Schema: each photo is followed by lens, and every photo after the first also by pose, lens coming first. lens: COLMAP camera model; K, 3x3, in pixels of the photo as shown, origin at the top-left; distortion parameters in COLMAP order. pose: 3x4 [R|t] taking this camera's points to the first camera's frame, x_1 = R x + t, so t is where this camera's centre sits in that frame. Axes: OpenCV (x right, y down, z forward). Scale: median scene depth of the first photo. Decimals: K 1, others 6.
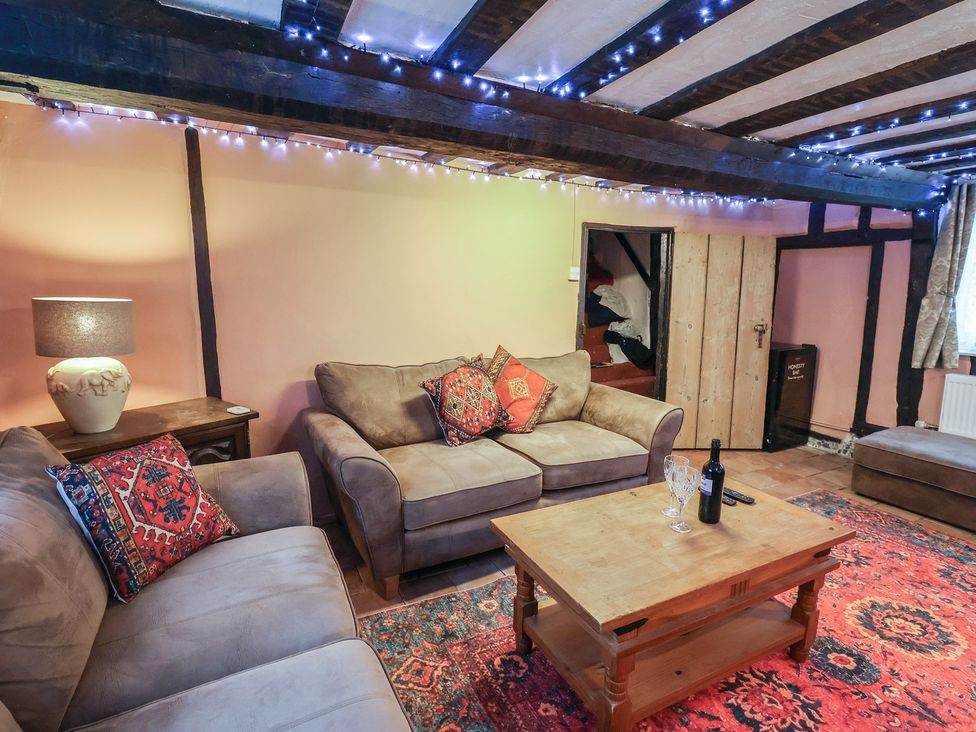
lens RADIAL K [[497.0, 0, 495.0], [0, 497.0, 362.7], [0, 0, 1]] dist [-0.019629, -0.006463]
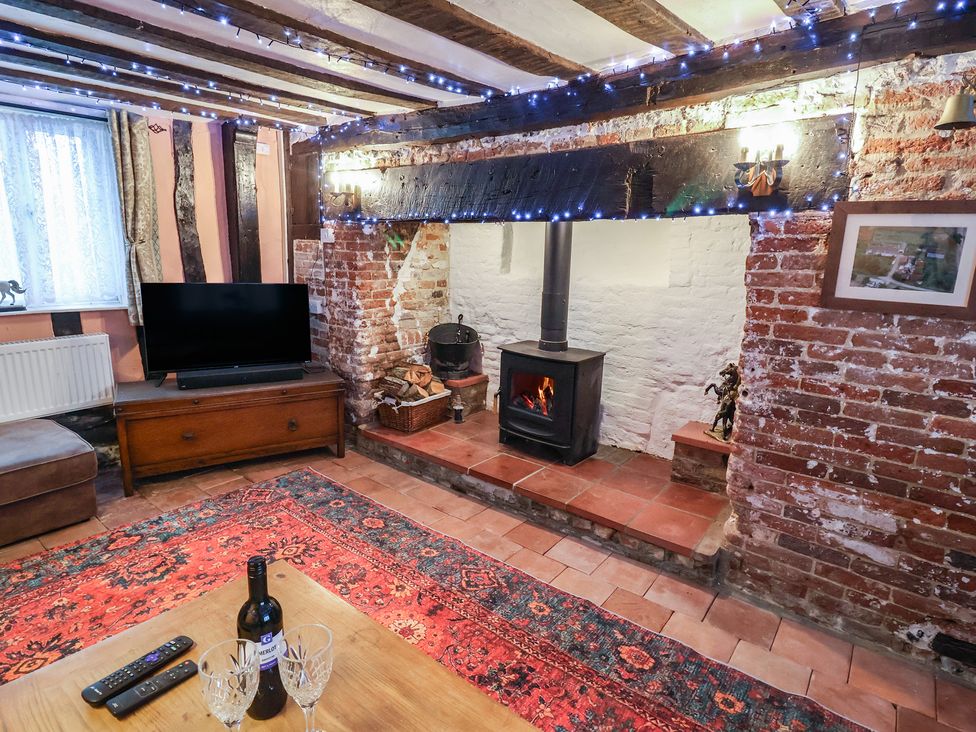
lens RADIAL K [[527.2, 0, 491.4], [0, 527.2, 364.4], [0, 0, 1]] dist [-0.006618, -0.009873]
pose [[-0.429162, -0.215337, 0.877183, -0.047326], [0.102267, 0.953335, 0.284065, -0.109230], [-0.897419, 0.211617, -0.387114, 0.685798]]
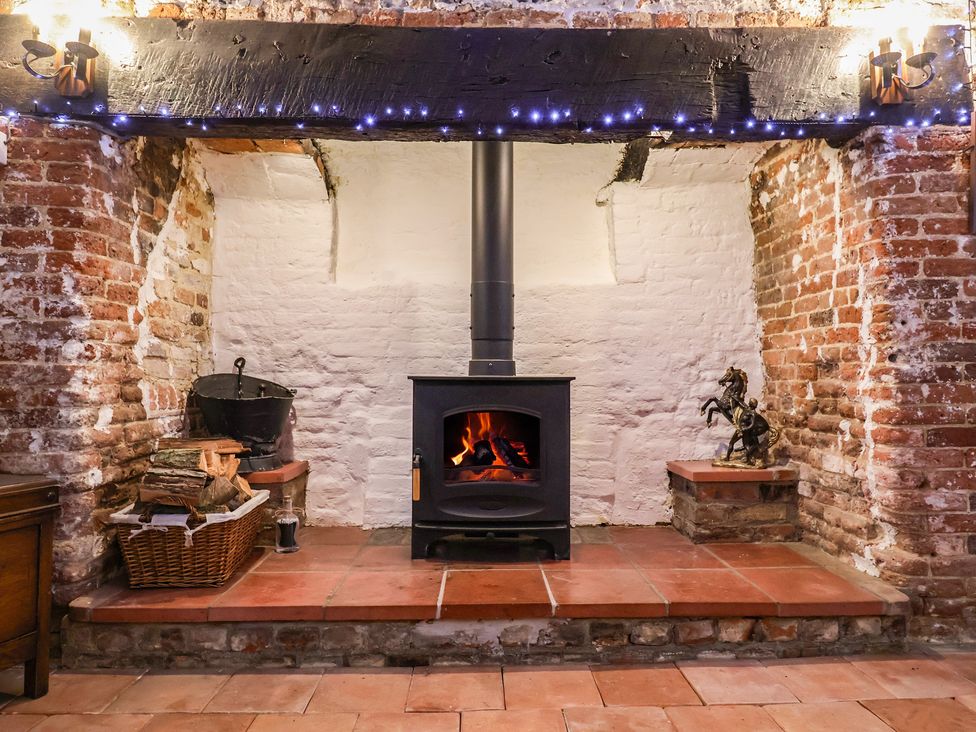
lens RADIAL K [[623.6, 0, 492.4], [0, 623.6, 361.1], [0, 0, 1]] dist [-0.001852, -0.005781]
pose [[-0.908301, 0.003625, 0.418302, 0.654277], [0.054380, 0.992500, 0.109480, 0.118341], [-0.414768, 0.122188, -0.901686, 0.890026]]
